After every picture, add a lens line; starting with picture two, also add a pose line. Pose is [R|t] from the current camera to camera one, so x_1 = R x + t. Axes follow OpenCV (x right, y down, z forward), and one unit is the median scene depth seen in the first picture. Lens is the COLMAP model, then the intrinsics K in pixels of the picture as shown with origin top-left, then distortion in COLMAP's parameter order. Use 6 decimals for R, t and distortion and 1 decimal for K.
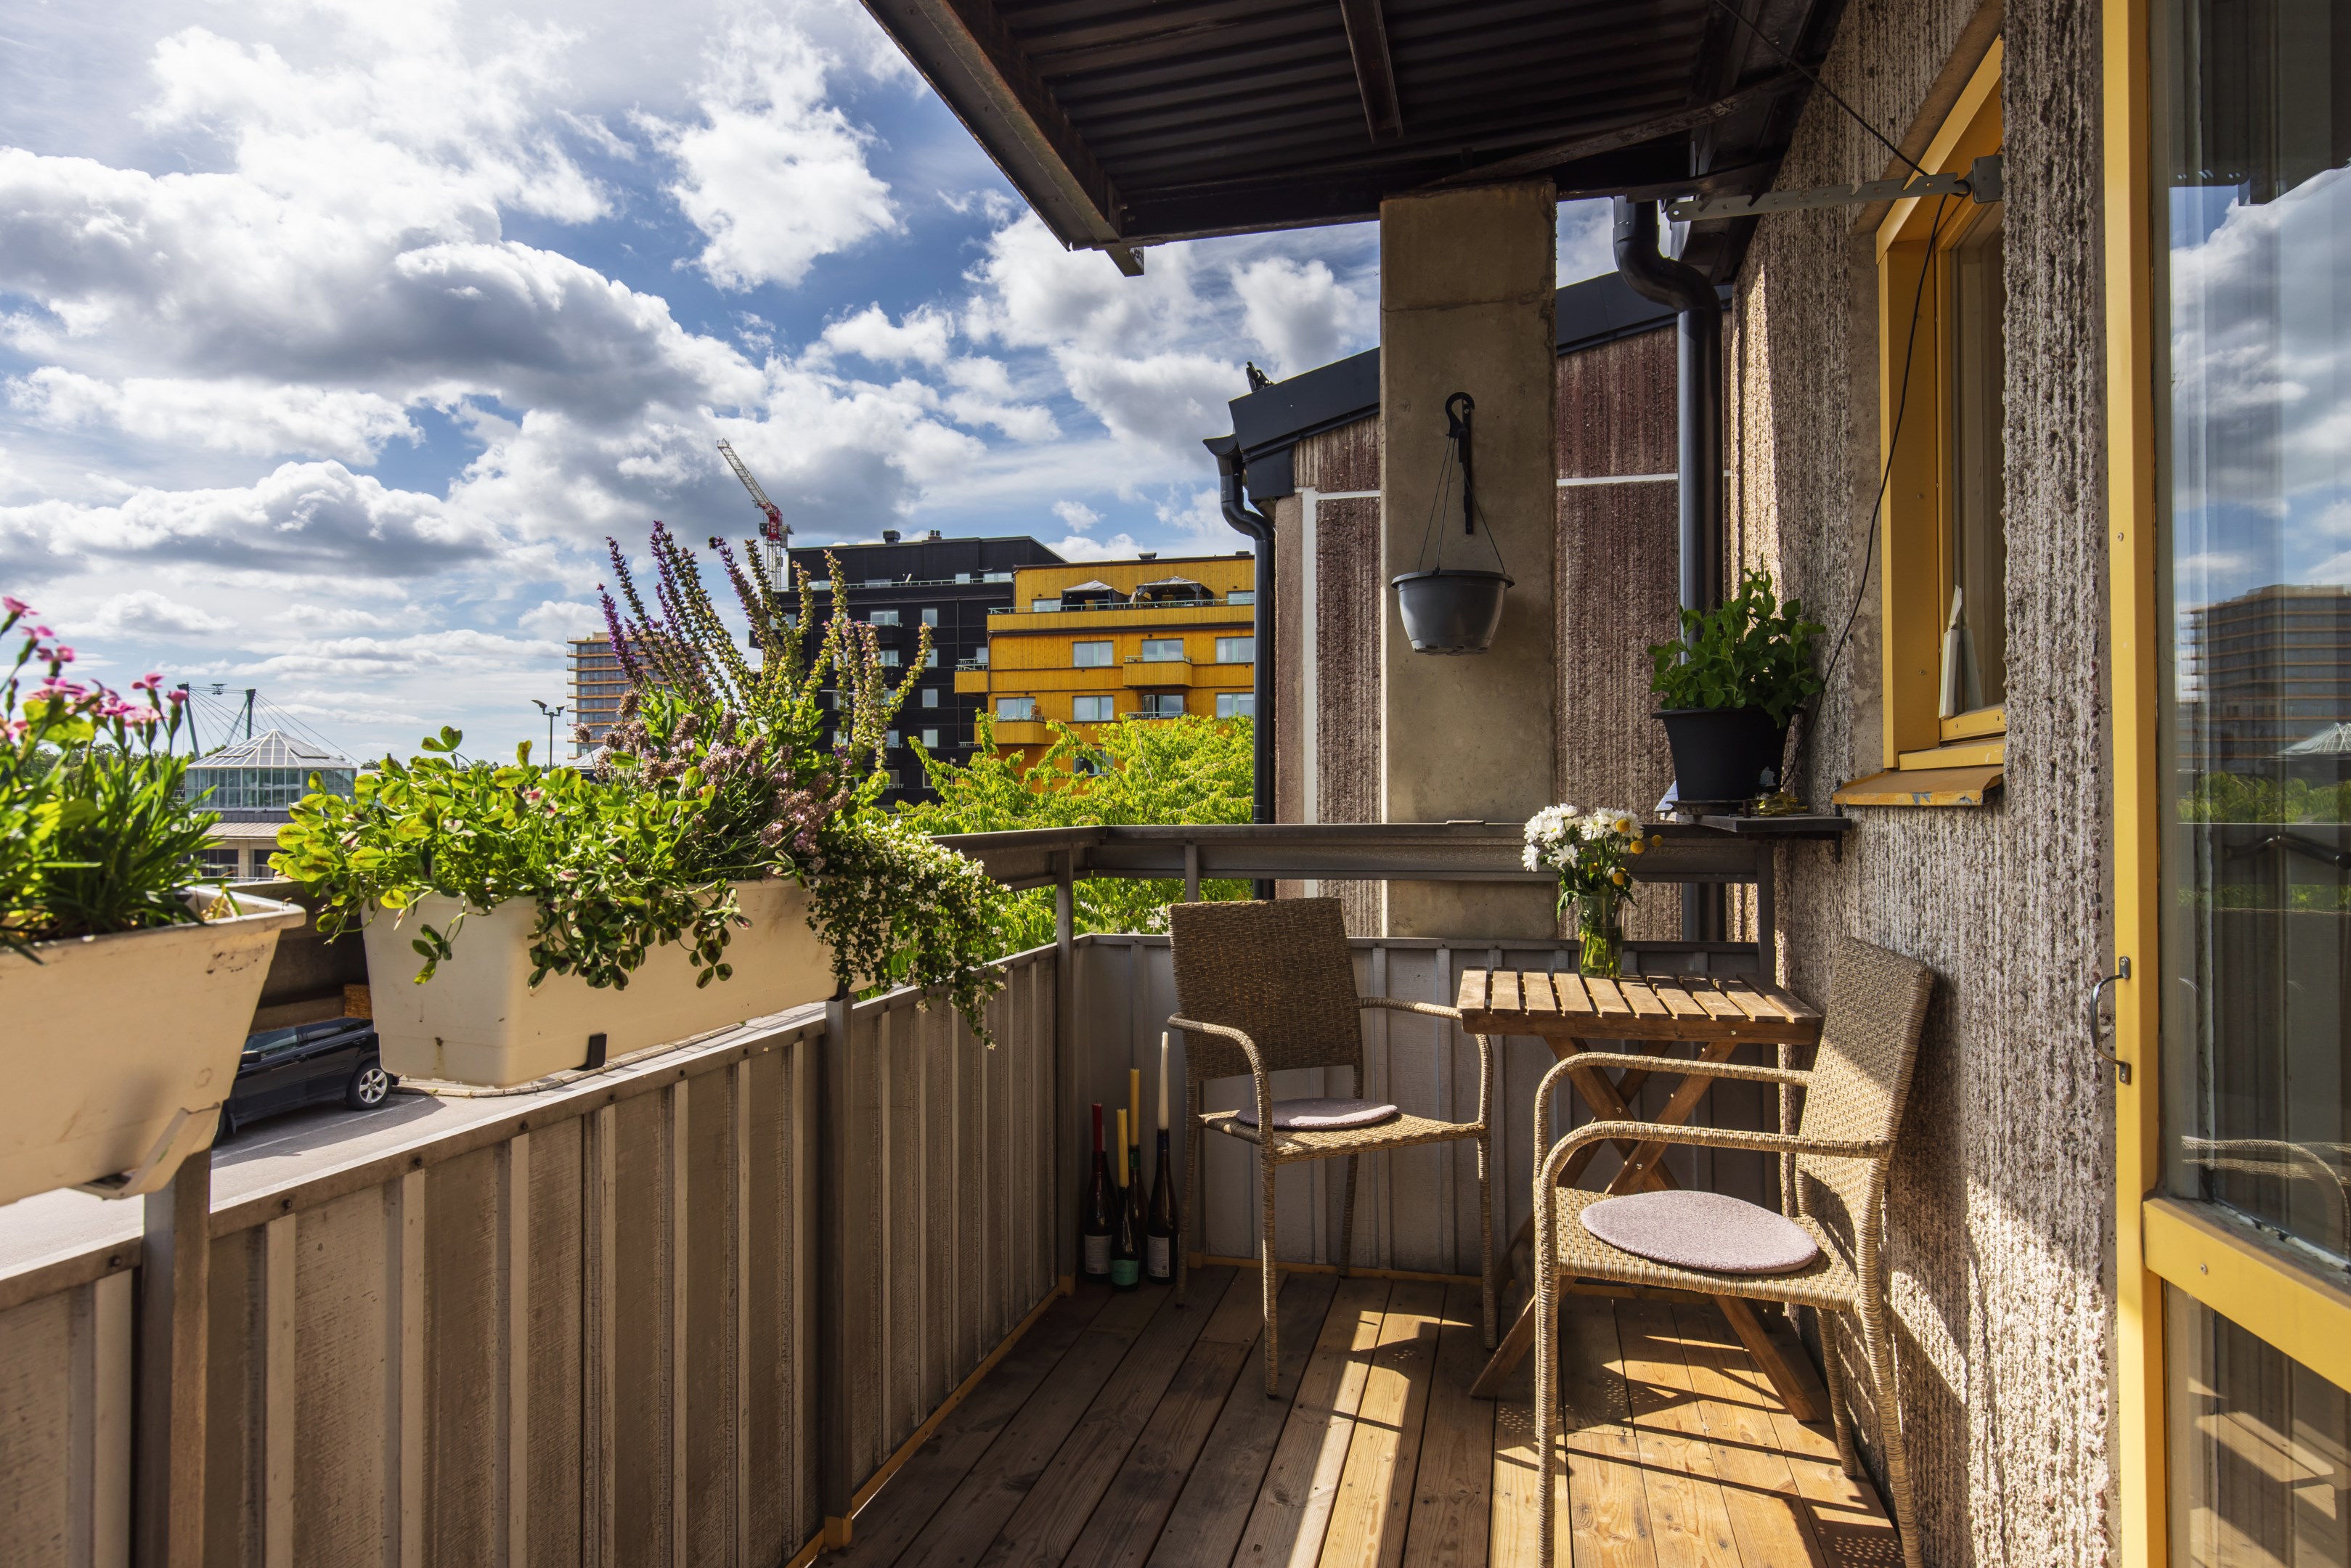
lens RADIAL K [[1391.9, 0, 1130.5], [0, 1391.9, 783.3], [0, 0, 1]] dist [0.004421, -0.001972]
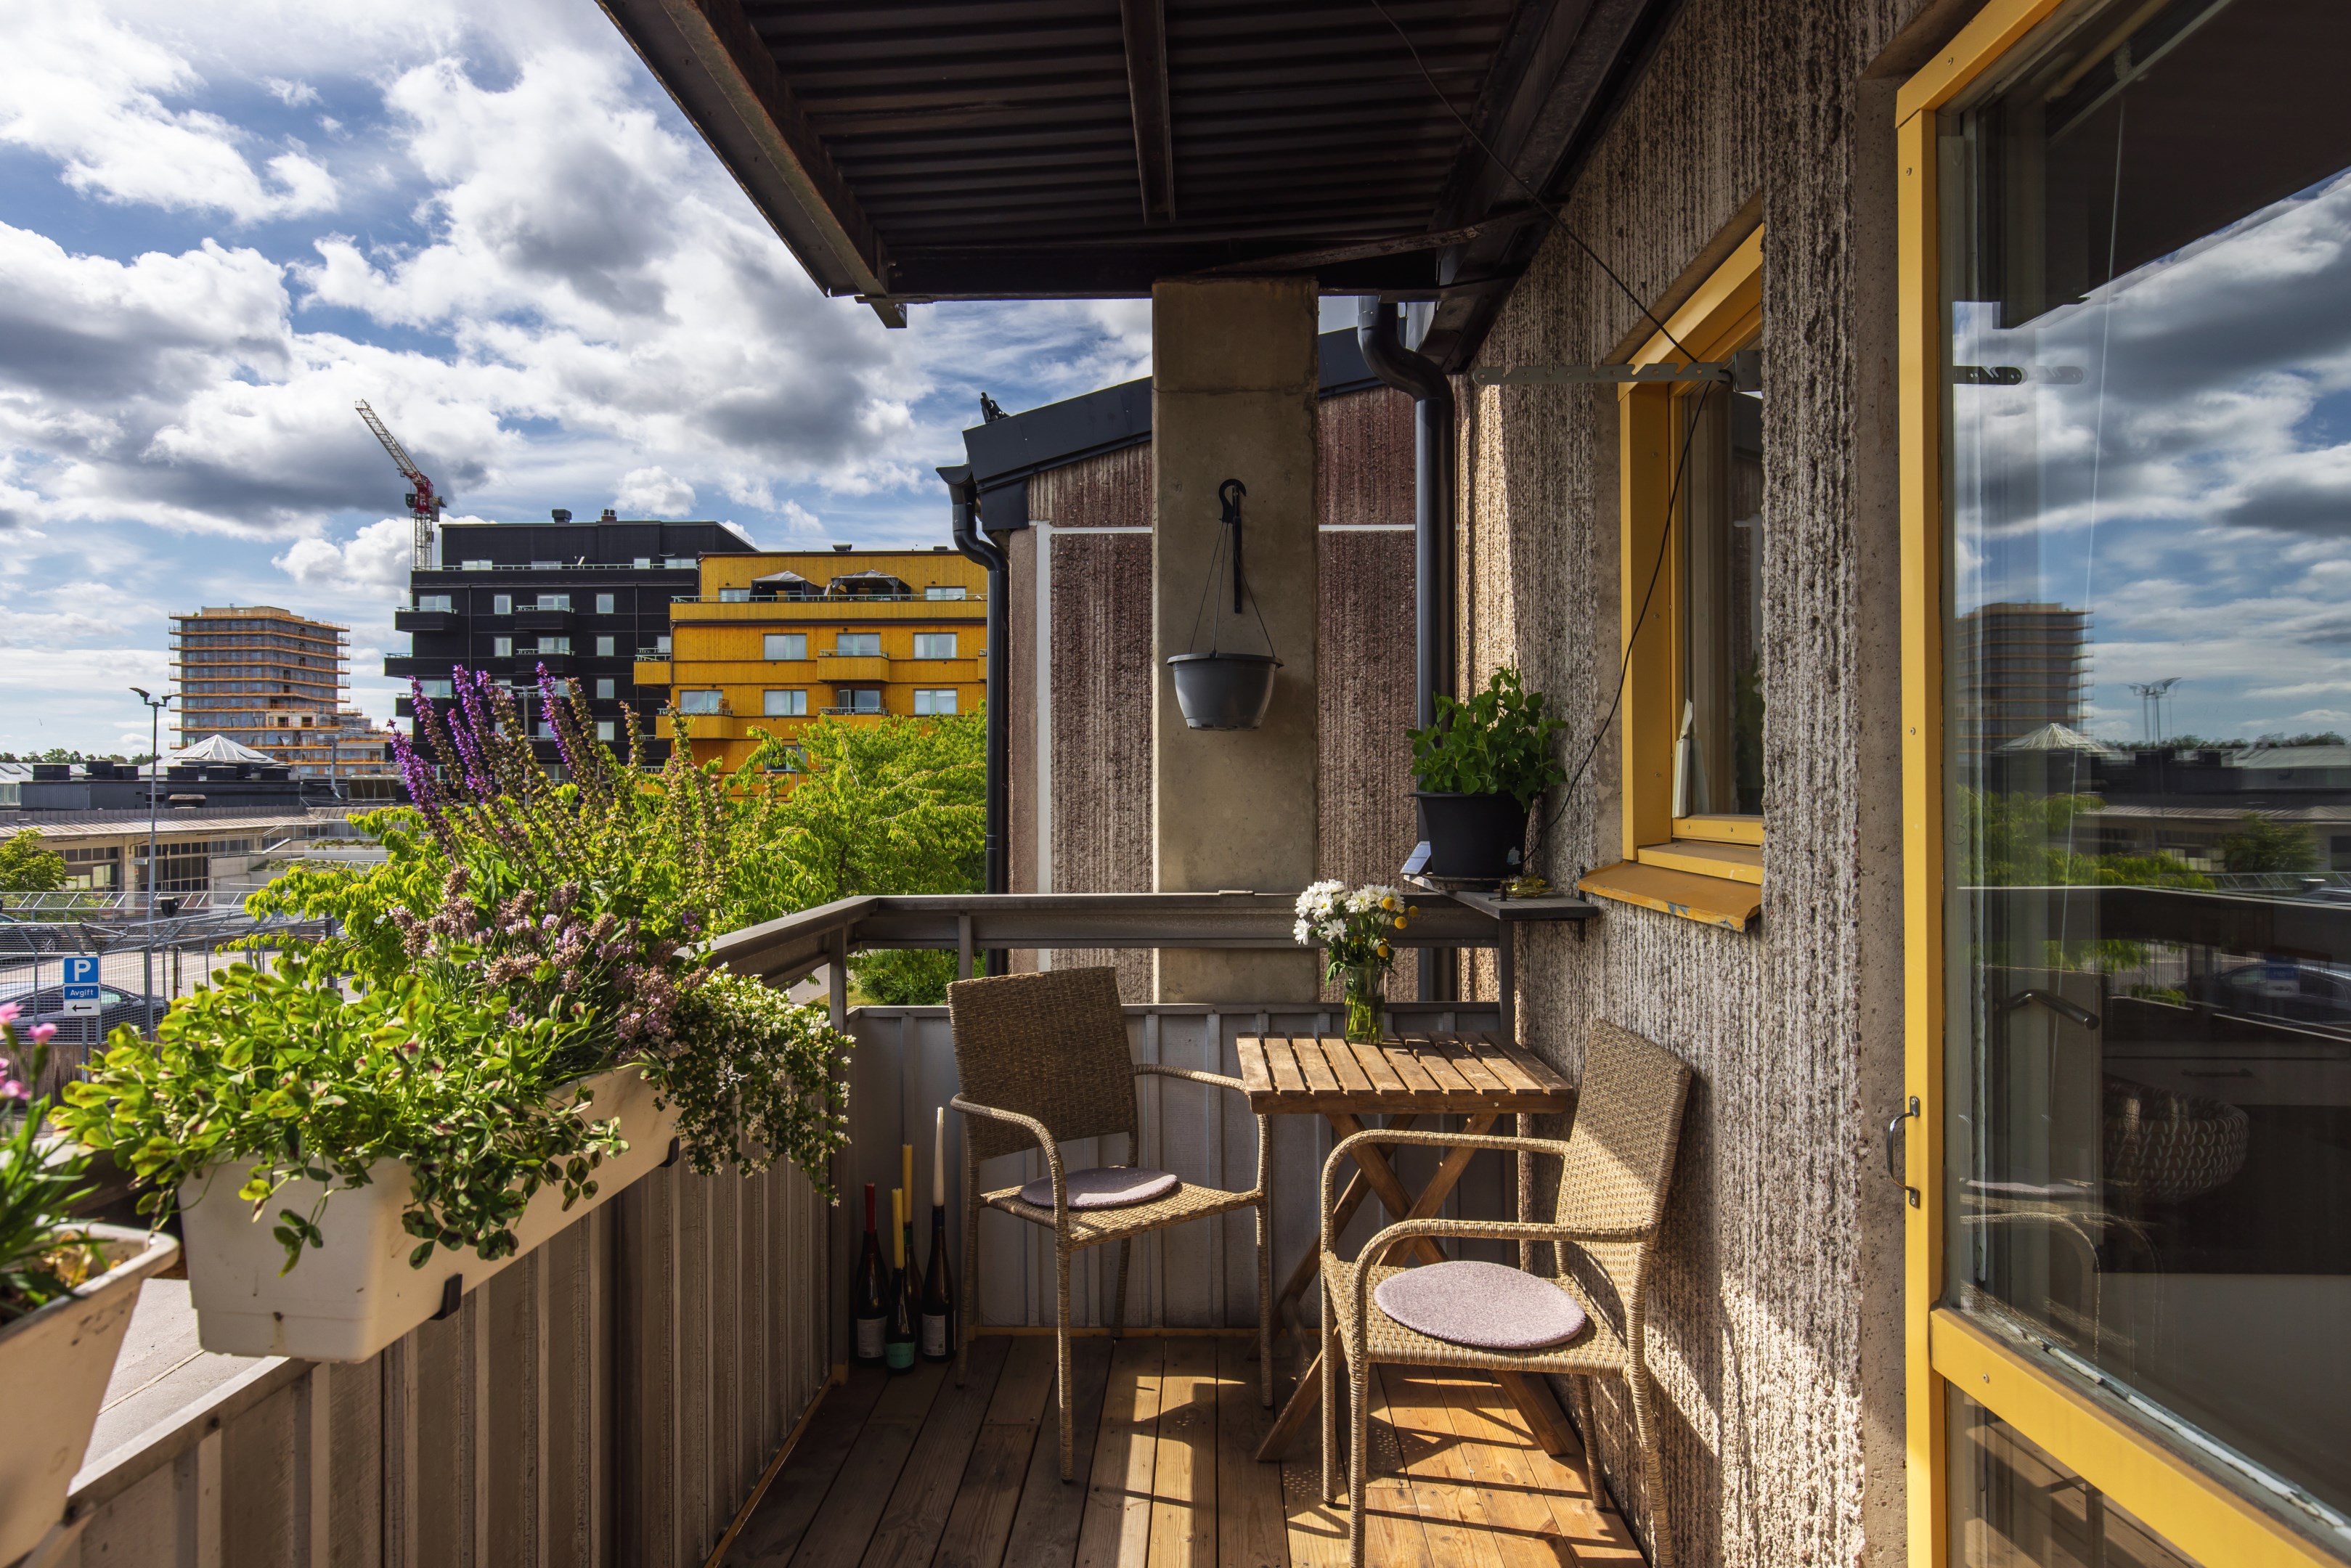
lens RADIAL K [[1391.9, 0, 1130.5], [0, 1391.9, 783.3], [0, 0, 1]] dist [0.004421, -0.001972]
pose [[0.976129, -0.002620, 0.217174, -0.079925], [0.001420, 0.999983, 0.005681, -0.078822], [-0.217185, -0.005237, 0.976116, 0.010484]]
